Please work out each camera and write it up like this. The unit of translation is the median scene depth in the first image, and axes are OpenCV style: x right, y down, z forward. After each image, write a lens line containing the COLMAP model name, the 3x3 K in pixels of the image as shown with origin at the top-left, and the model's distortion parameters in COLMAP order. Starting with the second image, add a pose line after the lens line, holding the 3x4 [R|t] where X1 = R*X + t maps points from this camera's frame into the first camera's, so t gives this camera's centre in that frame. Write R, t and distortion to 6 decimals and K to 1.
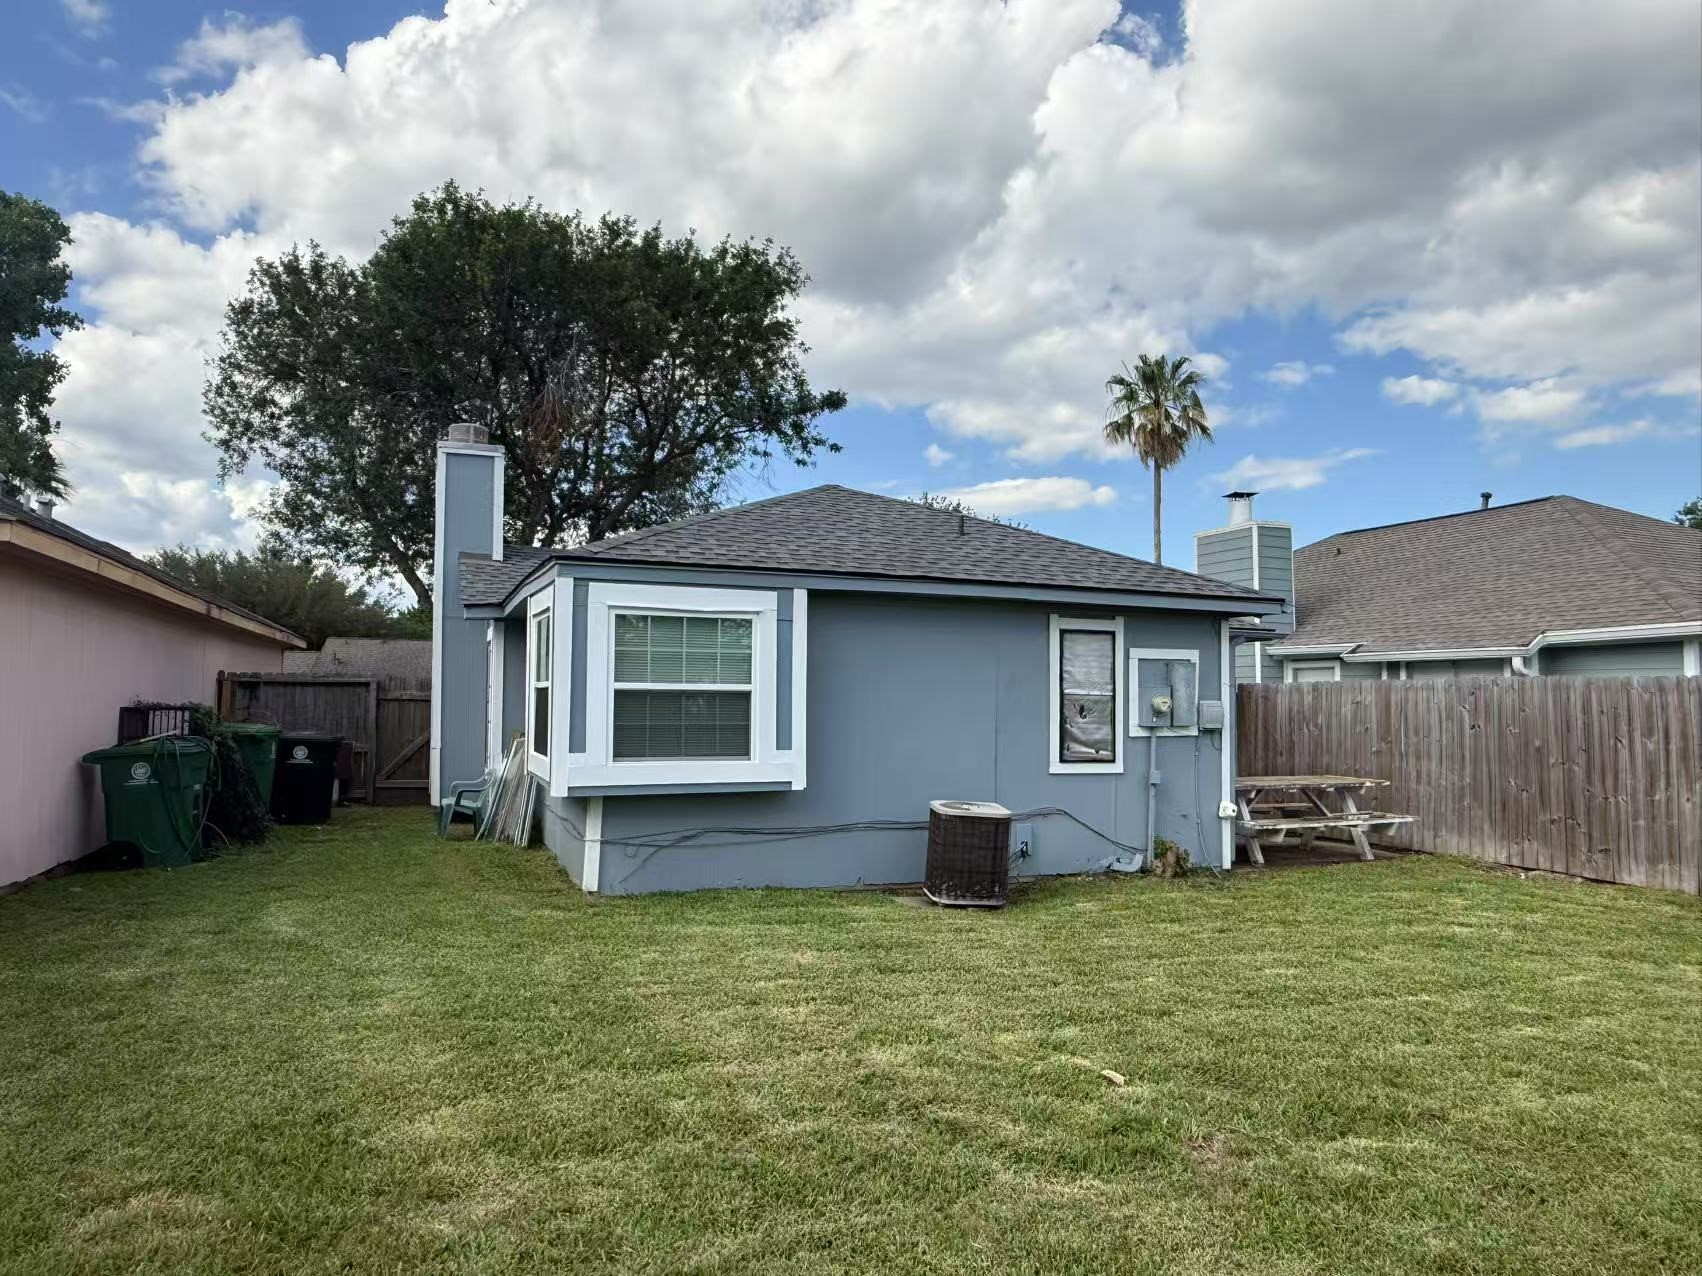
lens RADIAL K [[1090.5, 0, 841.7], [0, 1090.5, 633.0], [0, 0, 1]] dist [-0.006420, 0.000810]
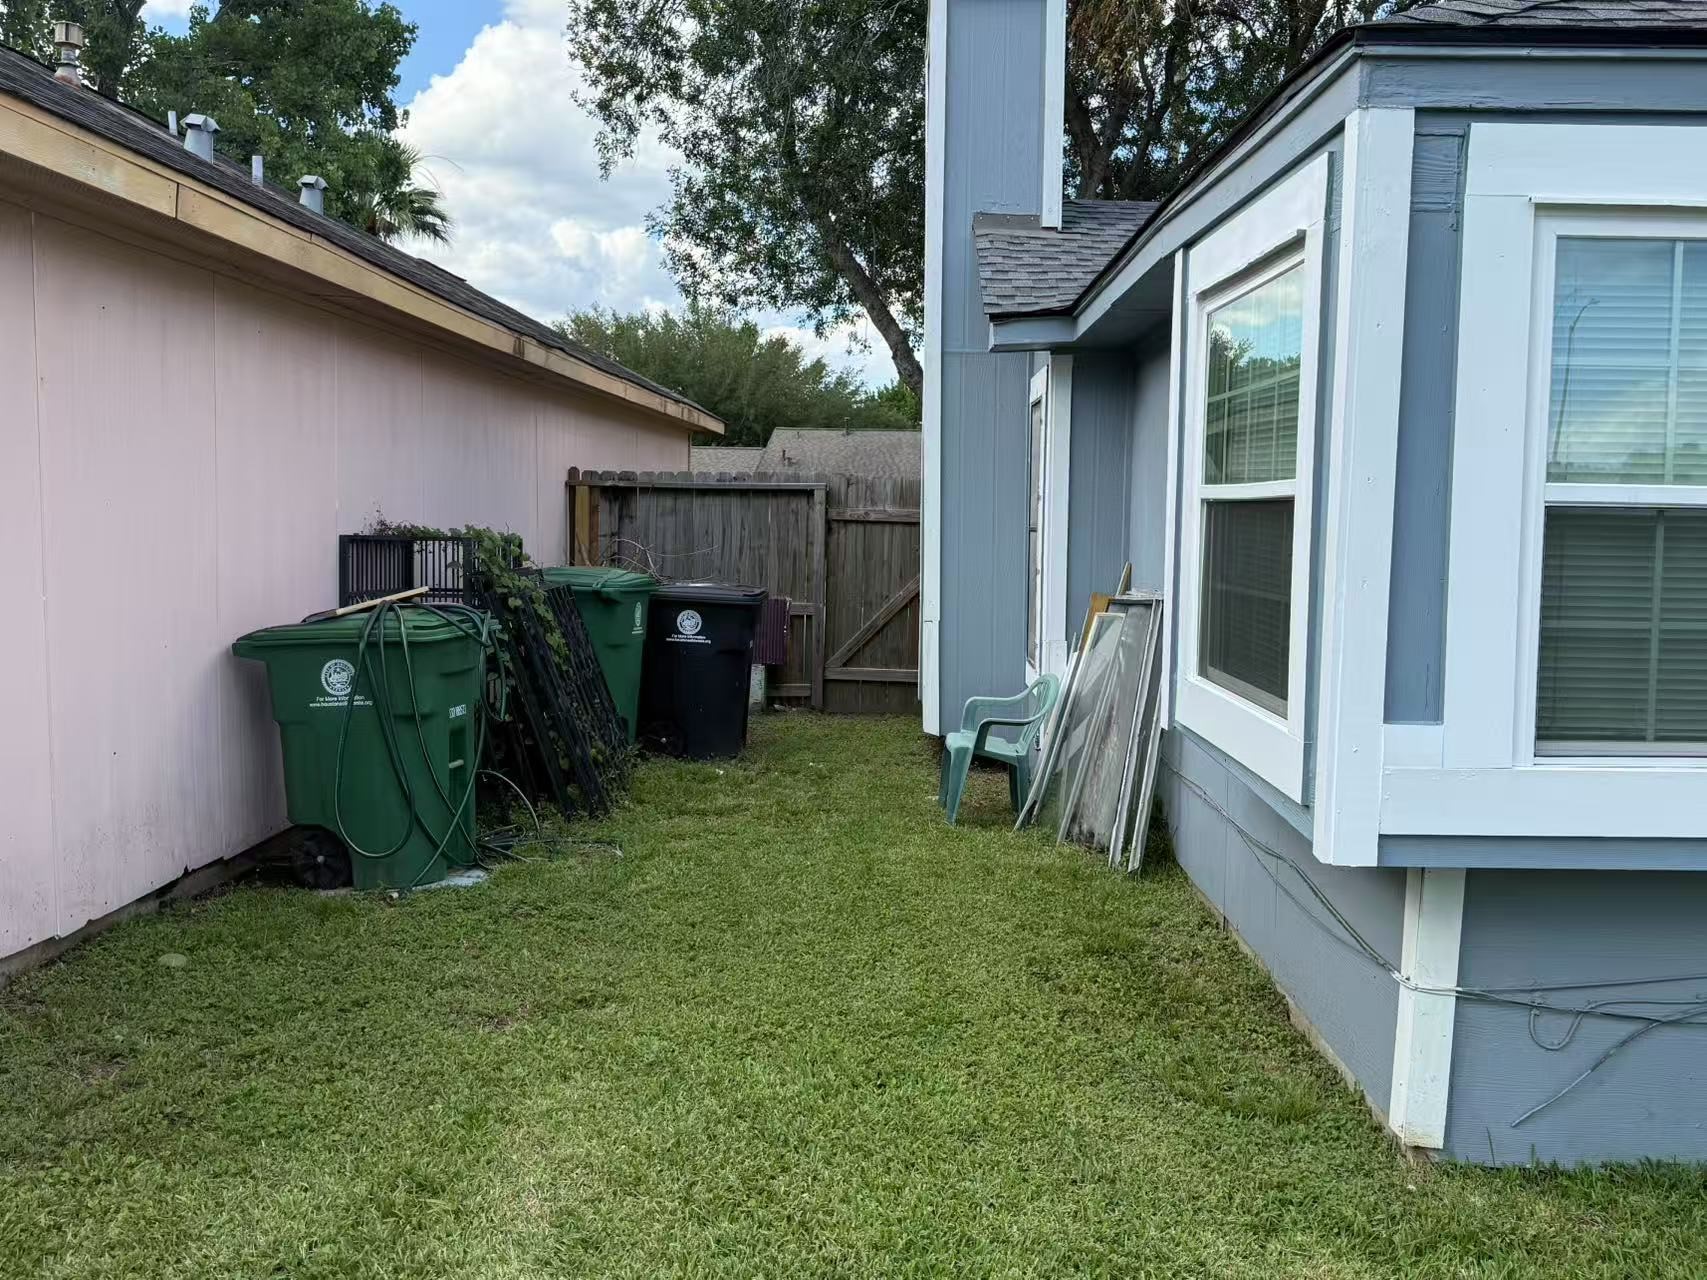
lens RADIAL K [[1543.0, 0, 850.6], [0, 1543.0, 636.7], [0, 0, 1]] dist [0.102352, -0.001276]
pose [[0.921893, 0.037886, -0.385588, -0.126559], [0.015800, 0.990703, 0.135119, 0.015873], [0.387123, -0.130657, 0.912724, 0.321460]]
